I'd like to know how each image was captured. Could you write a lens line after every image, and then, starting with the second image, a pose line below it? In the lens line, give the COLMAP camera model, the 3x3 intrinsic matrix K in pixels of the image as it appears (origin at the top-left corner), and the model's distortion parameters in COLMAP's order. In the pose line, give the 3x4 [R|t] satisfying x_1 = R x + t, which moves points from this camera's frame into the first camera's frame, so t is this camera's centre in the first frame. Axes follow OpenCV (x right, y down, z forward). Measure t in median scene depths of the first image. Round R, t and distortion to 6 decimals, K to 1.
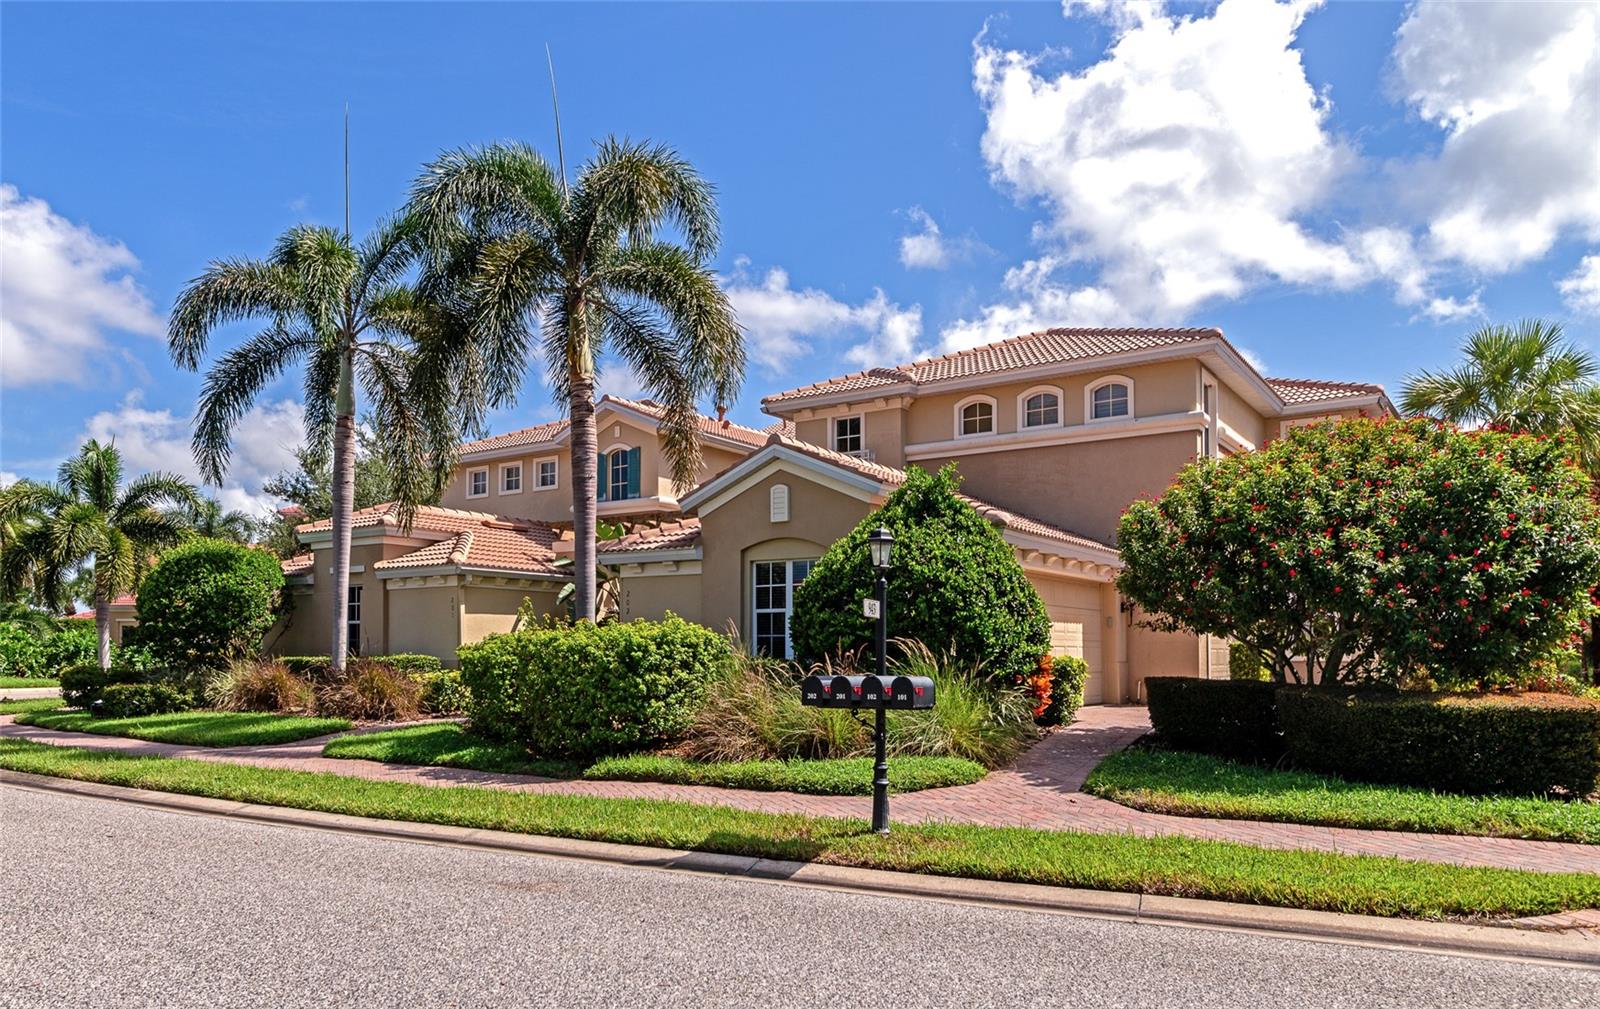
lens RADIAL K [[1158.3, 0, 800.0], [0, 1158.3, 504.5], [0, 0, 1]] dist [-0.000165, 0.001957]
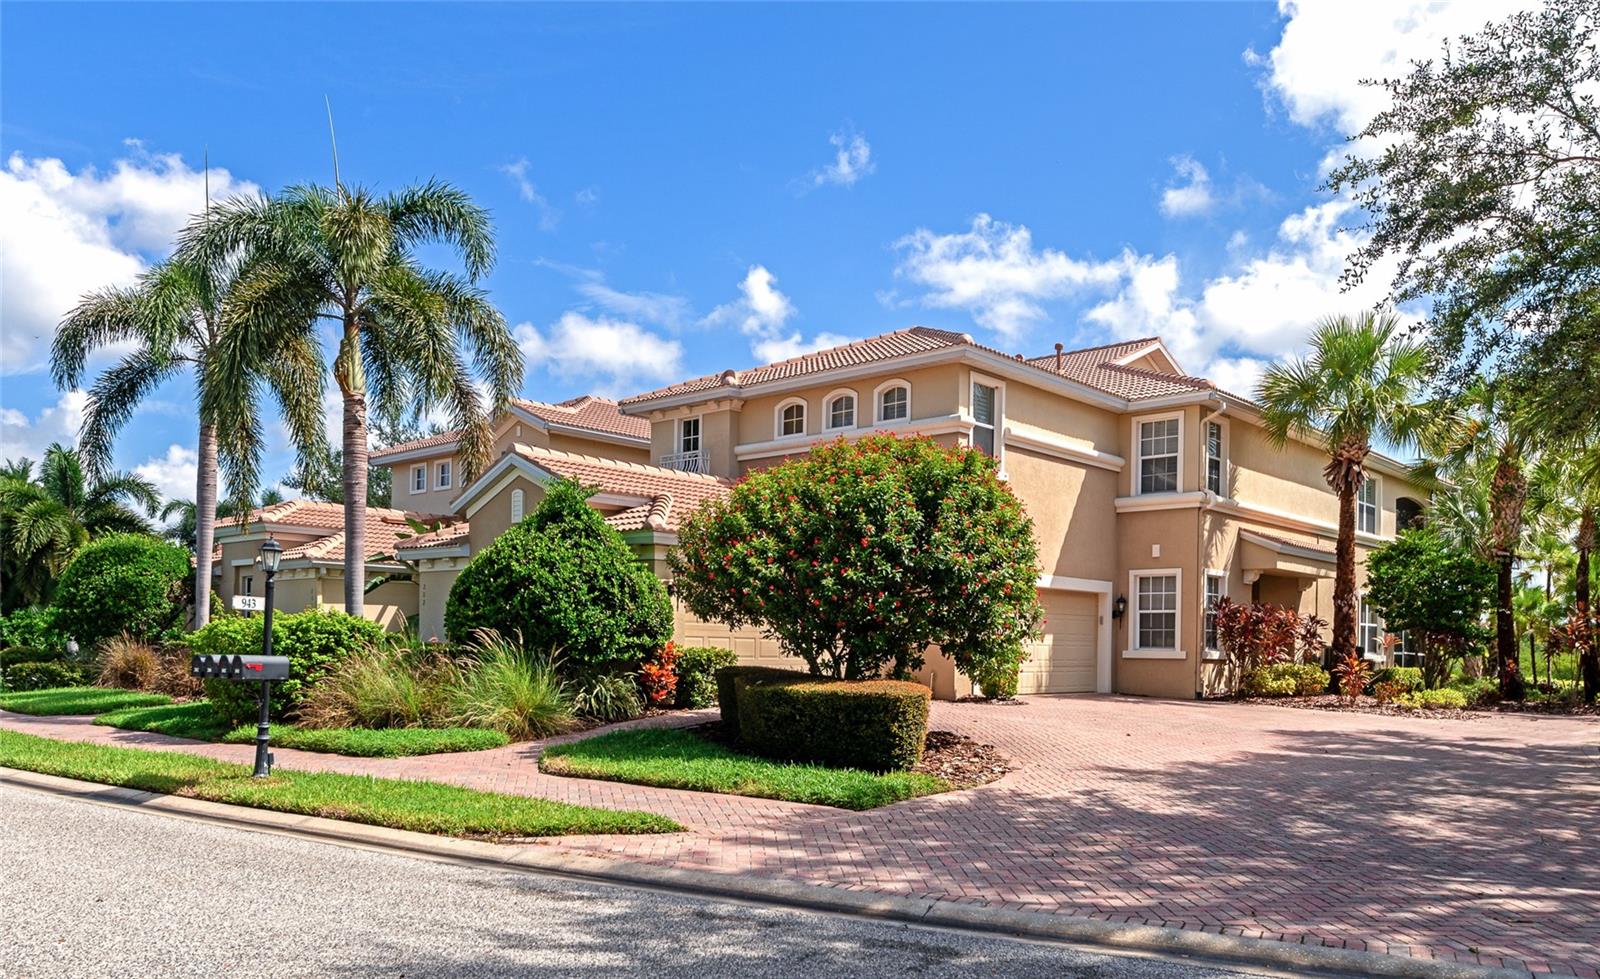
lens RADIAL K [[1247.5, 0, 800.0], [0, 1247.5, 489.5], [0, 0, 1]] dist [0.000526, 0.003115]
pose [[0.991092, -0.003081, -0.133141, 0.351968], [0.003246, 0.999994, 0.001026, -0.014860], [0.133137, -0.001449, 0.991097, -0.121955]]
